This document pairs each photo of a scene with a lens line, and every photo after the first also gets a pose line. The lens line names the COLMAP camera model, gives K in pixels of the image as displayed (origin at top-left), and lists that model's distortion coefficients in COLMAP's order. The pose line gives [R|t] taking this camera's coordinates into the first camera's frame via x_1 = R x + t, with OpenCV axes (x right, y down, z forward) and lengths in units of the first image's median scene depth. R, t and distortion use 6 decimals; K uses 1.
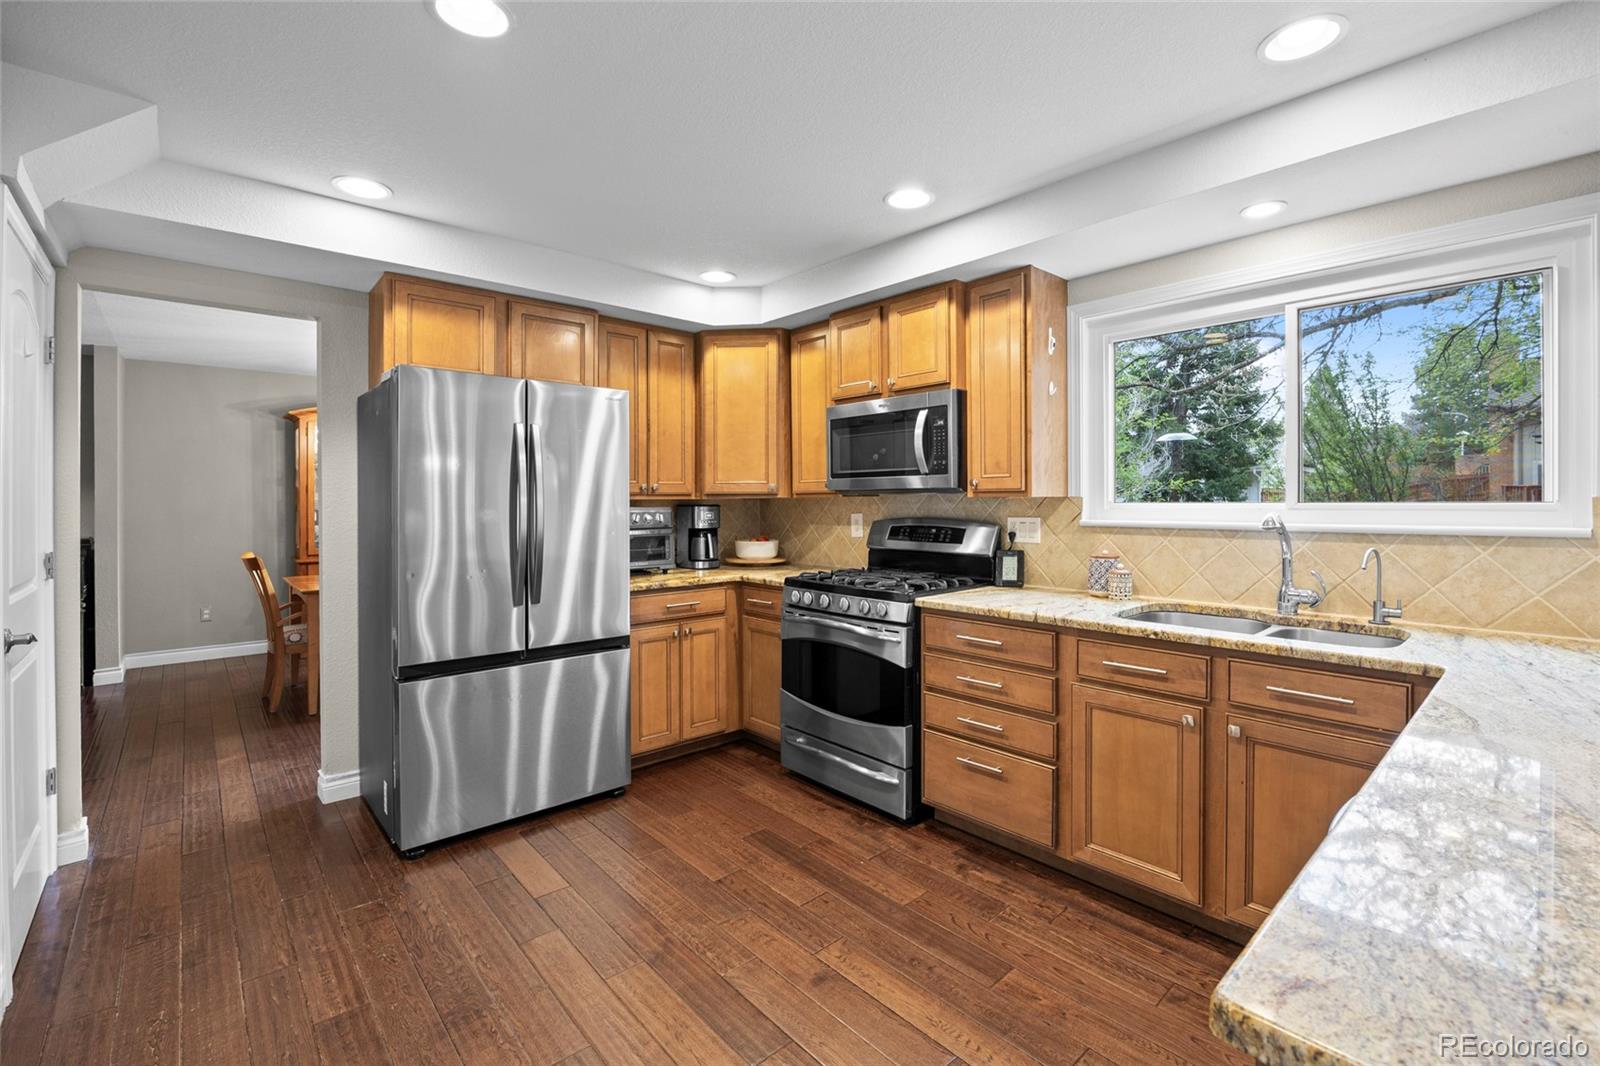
lens RADIAL K [[703.1, 0, 803.6], [0, 703.1, 505.3], [0, 0, 1]] dist [-0.018397, 0.001828]
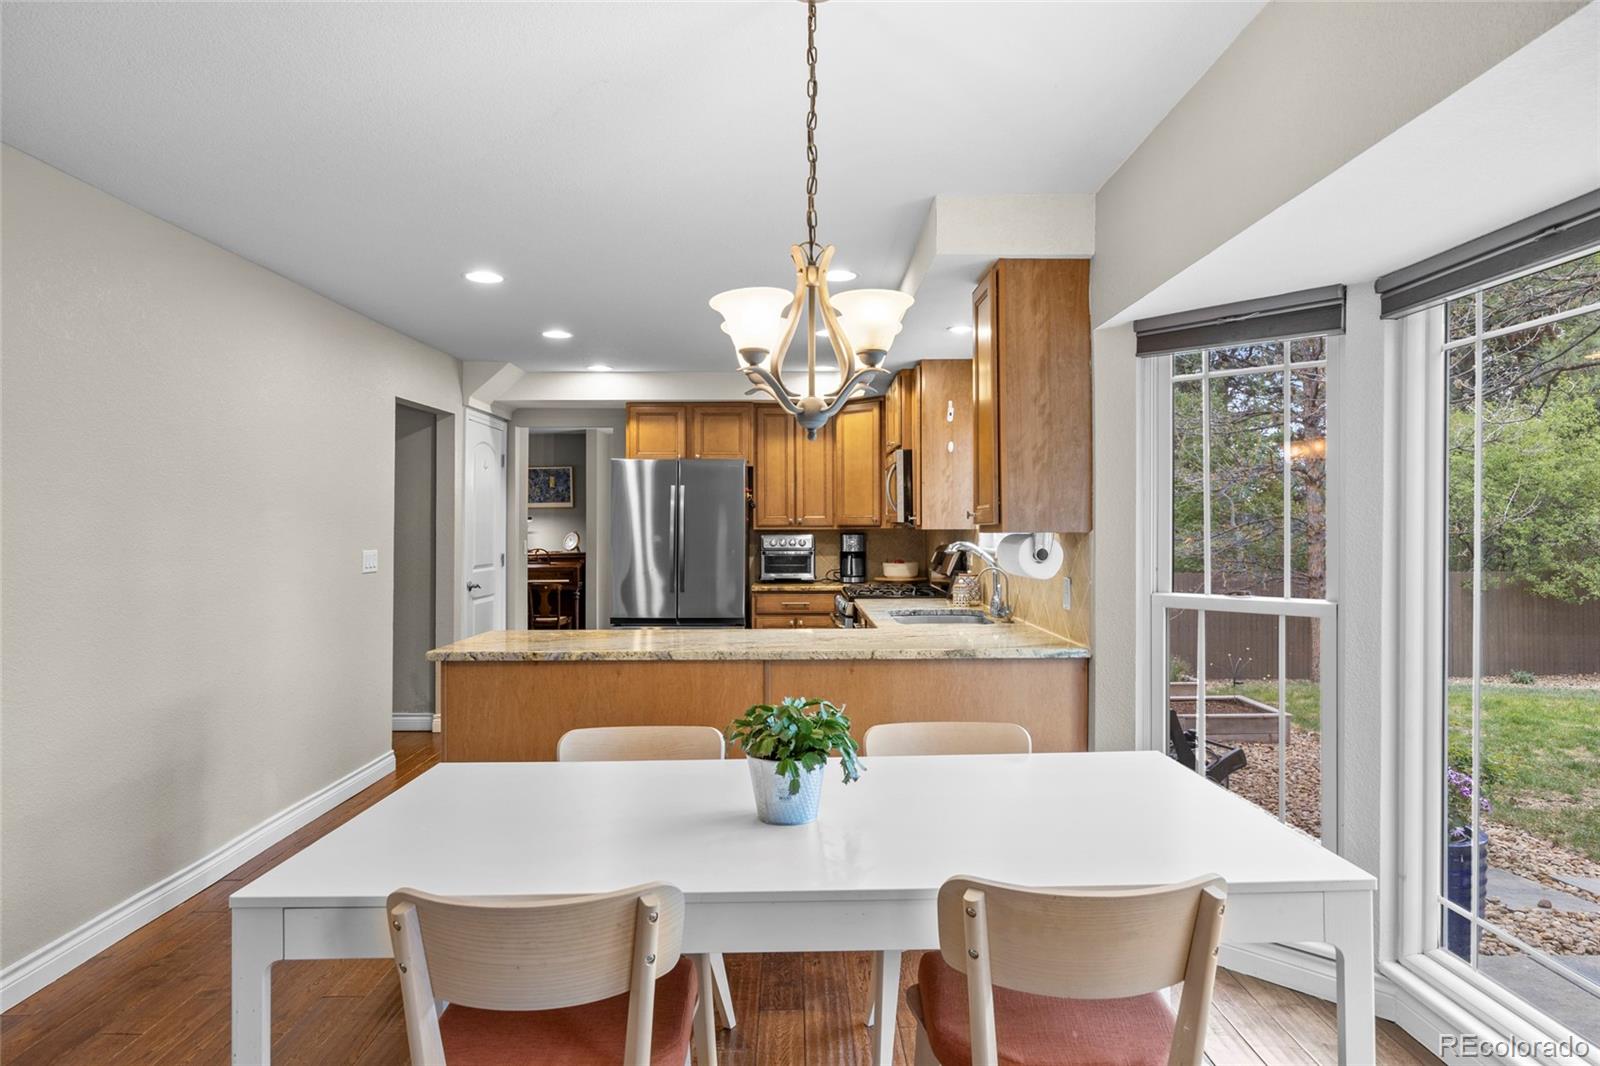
lens RADIAL K [[946.3, 0, 795.3], [0, 946.3, 531.9], [0, 0, 1]] dist [-0.021546, 0.001583]
pose [[0.748866, 0.004726, -0.662705, 1.333336], [-0.004992, 0.999986, 0.001490, -0.008923], [0.662703, 0.002192, 0.748879, -0.530580]]
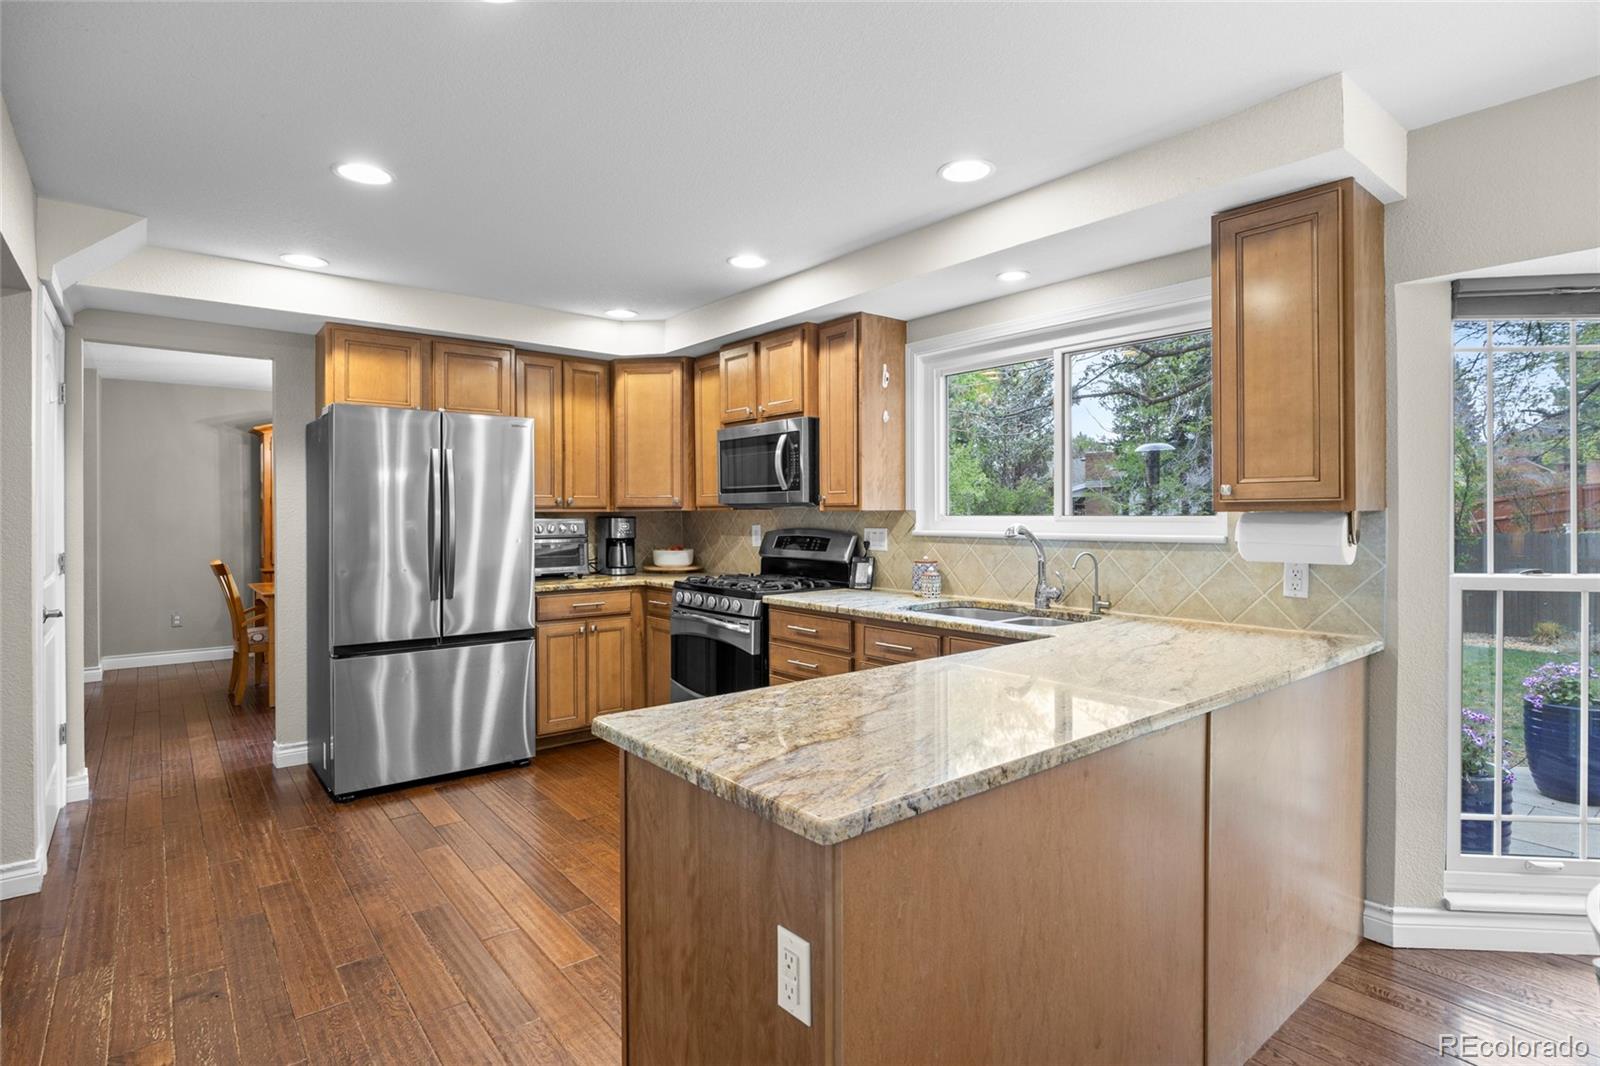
lens RADIAL K [[807.2, 0, 796.3], [0, 807.2, 521.9], [0, 0, 1]] dist [-0.003615, -0.001588]
pose [[0.998749, 0.002288, -0.049947, 0.277746], [-0.002069, 0.999988, 0.004437, 0.001430], [0.049956, -0.004328, 0.998742, -0.346082]]
